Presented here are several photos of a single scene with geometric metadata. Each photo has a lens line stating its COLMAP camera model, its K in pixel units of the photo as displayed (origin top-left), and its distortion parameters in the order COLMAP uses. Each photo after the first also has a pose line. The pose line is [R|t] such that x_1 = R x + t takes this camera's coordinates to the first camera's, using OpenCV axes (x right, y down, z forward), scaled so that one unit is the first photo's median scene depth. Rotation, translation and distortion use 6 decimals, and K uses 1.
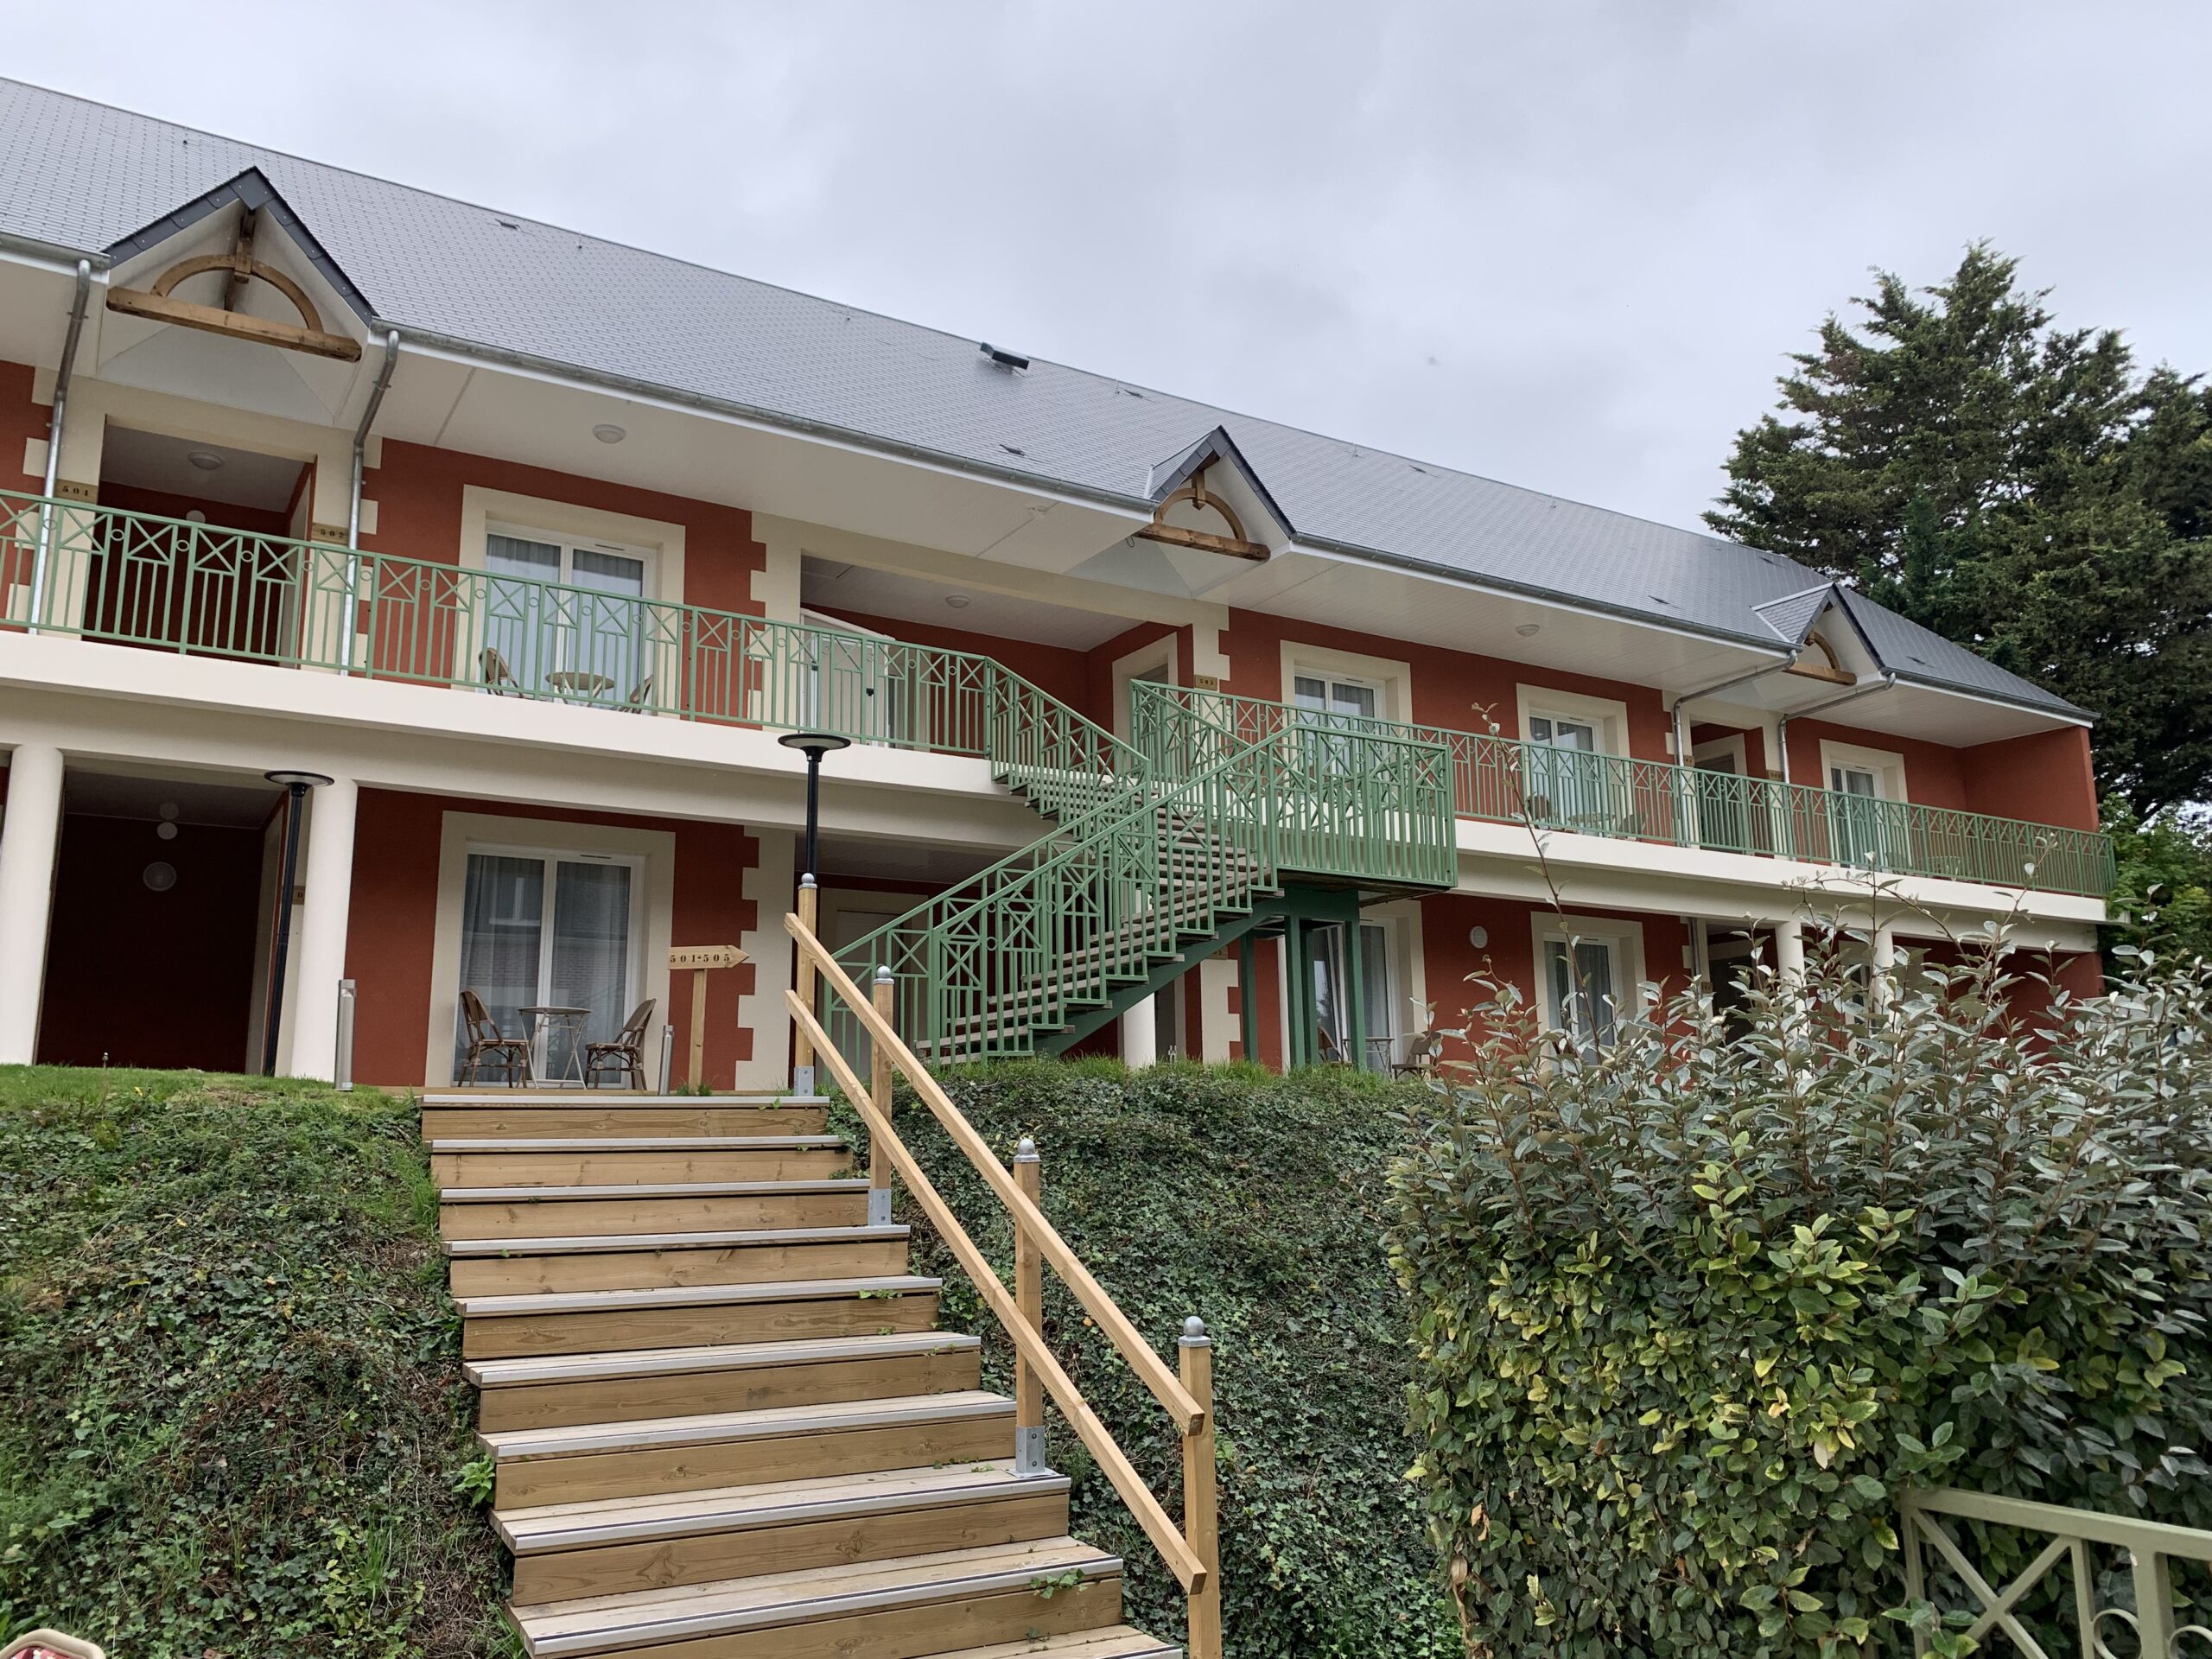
lens RADIAL K [[1671.3, 0, 1111.1], [0, 1671.3, 823.7], [0, 0, 1]] dist [0.028236, -0.036016]
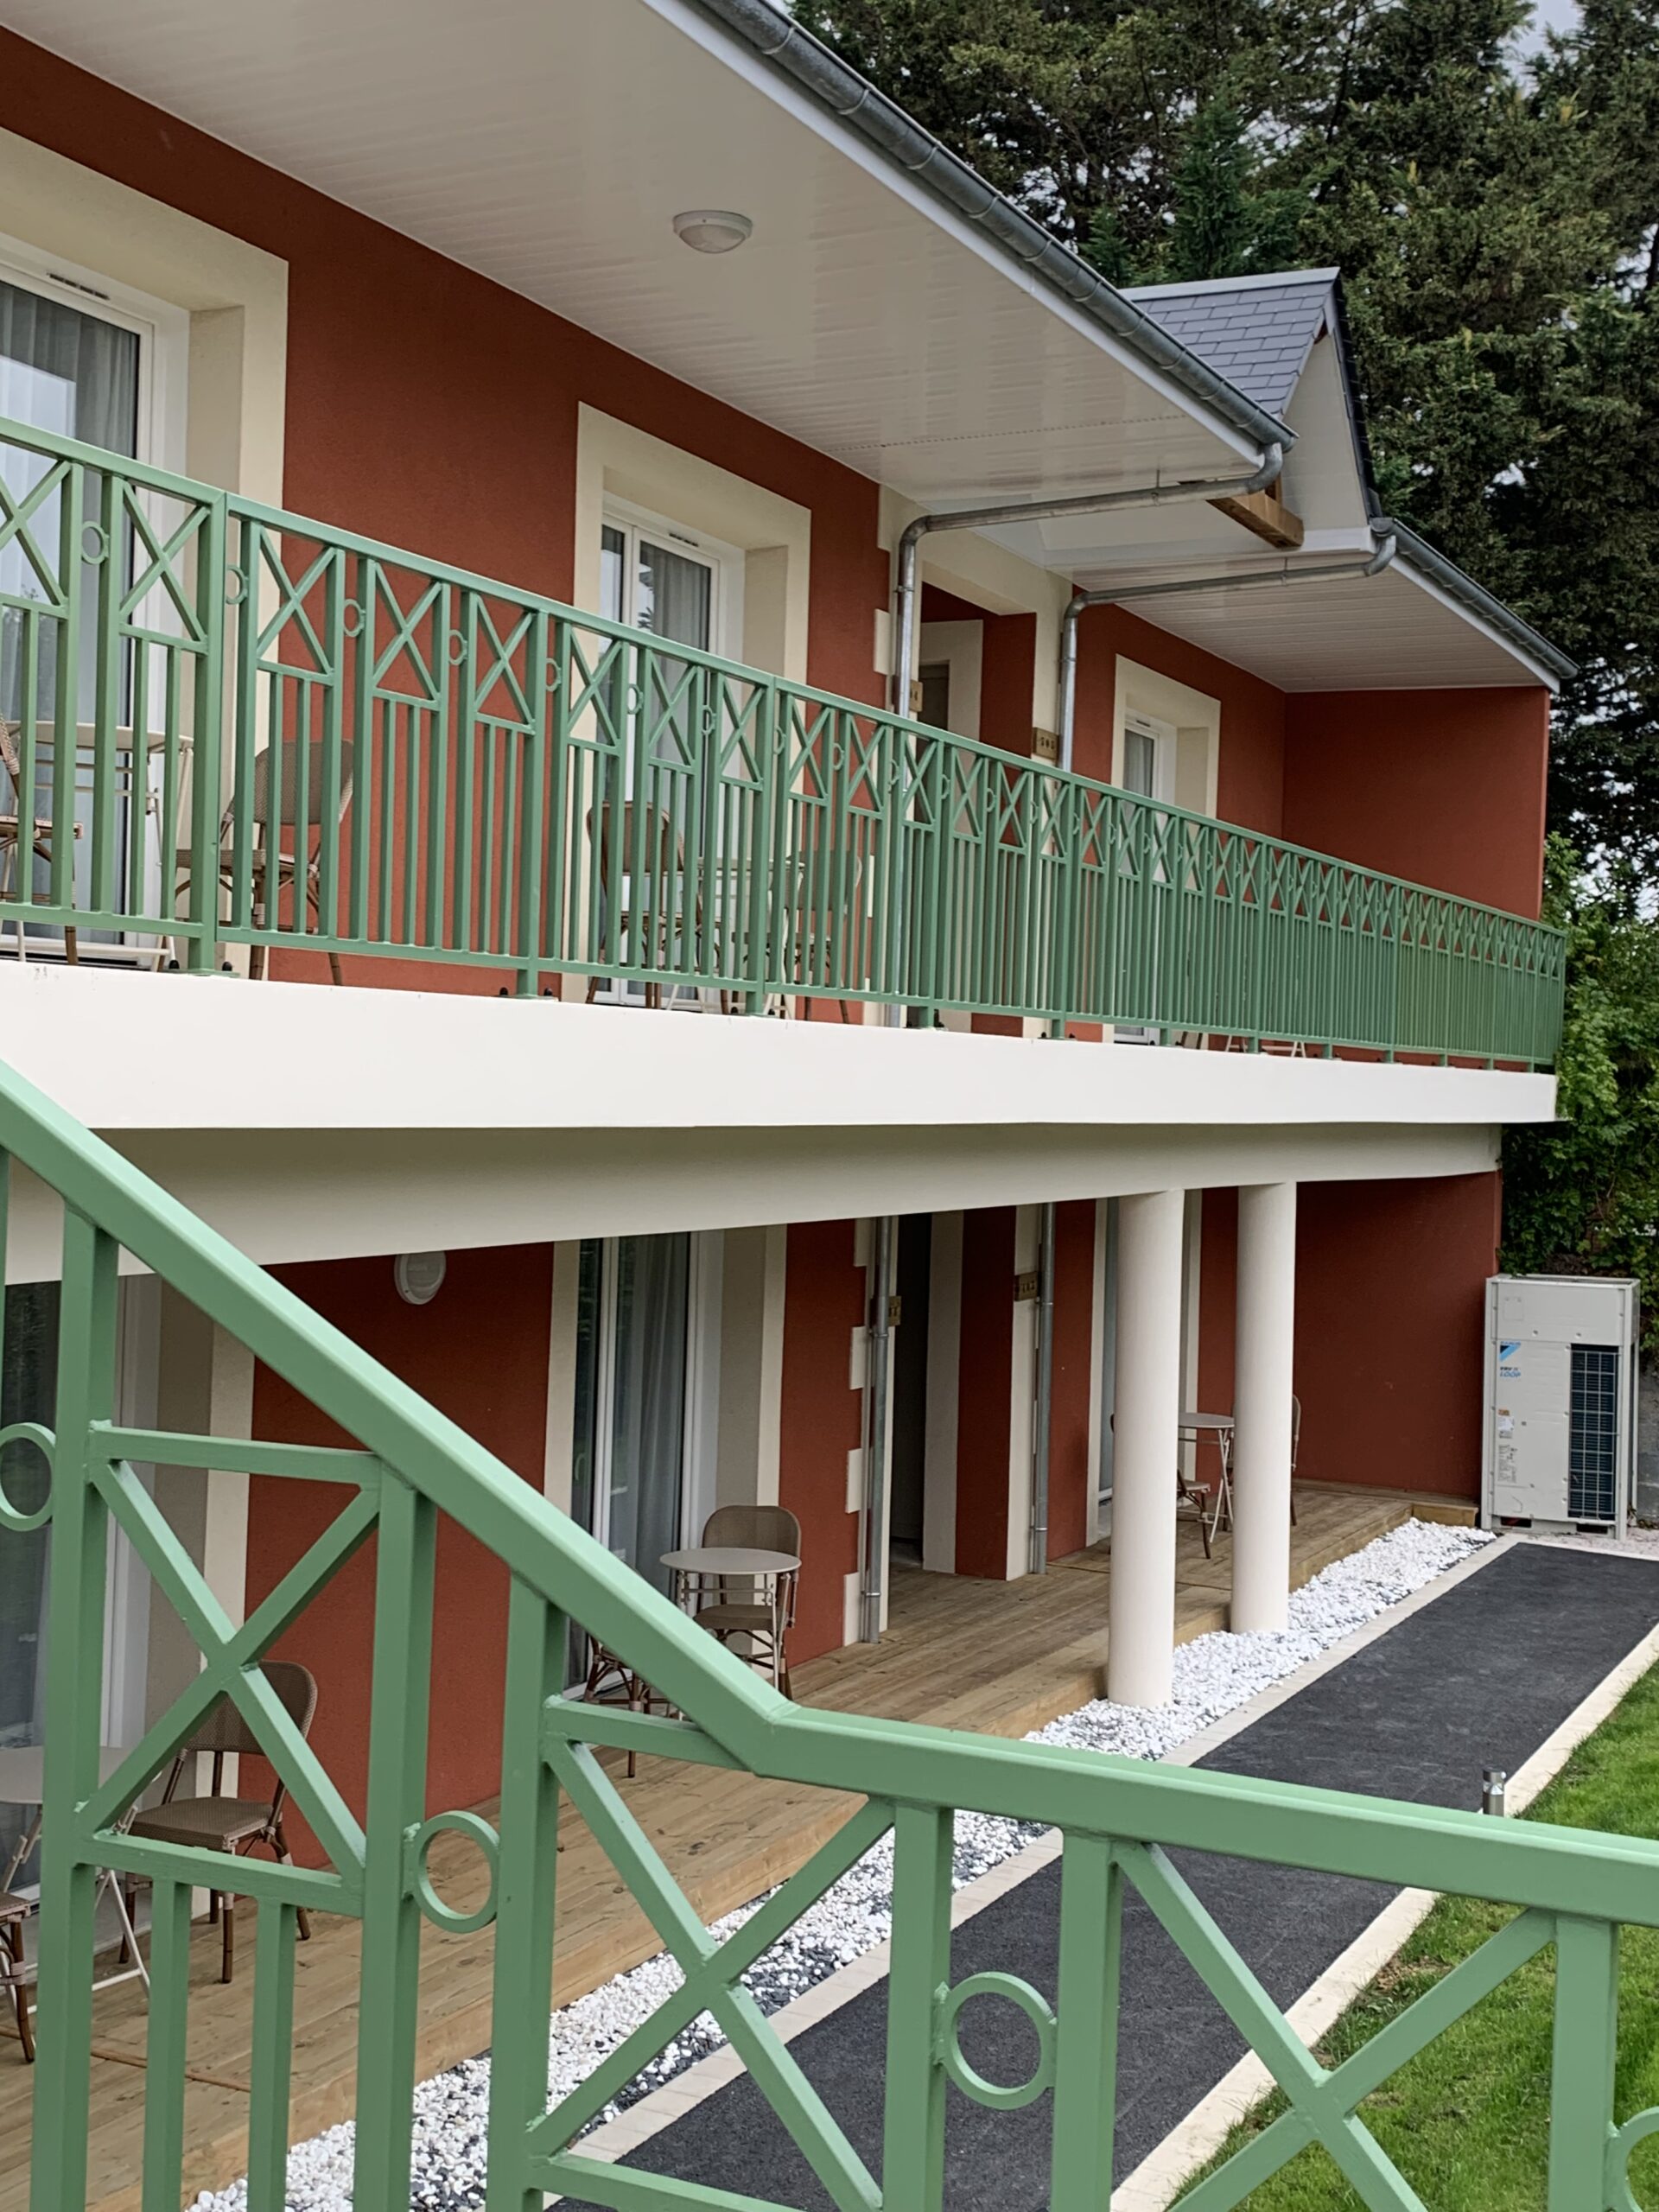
lens RADIAL K [[2585.7, 0, 831.7], [0, 2585.7, 1089.2], [0, 0, 1]] dist [-0.015965, 0.000000]
pose [[0.843316, 0.033039, 0.536402, 0.059812], [-0.142582, 0.976094, 0.164042, -0.074476], [-0.518159, -0.214821, 0.827866, 0.911973]]
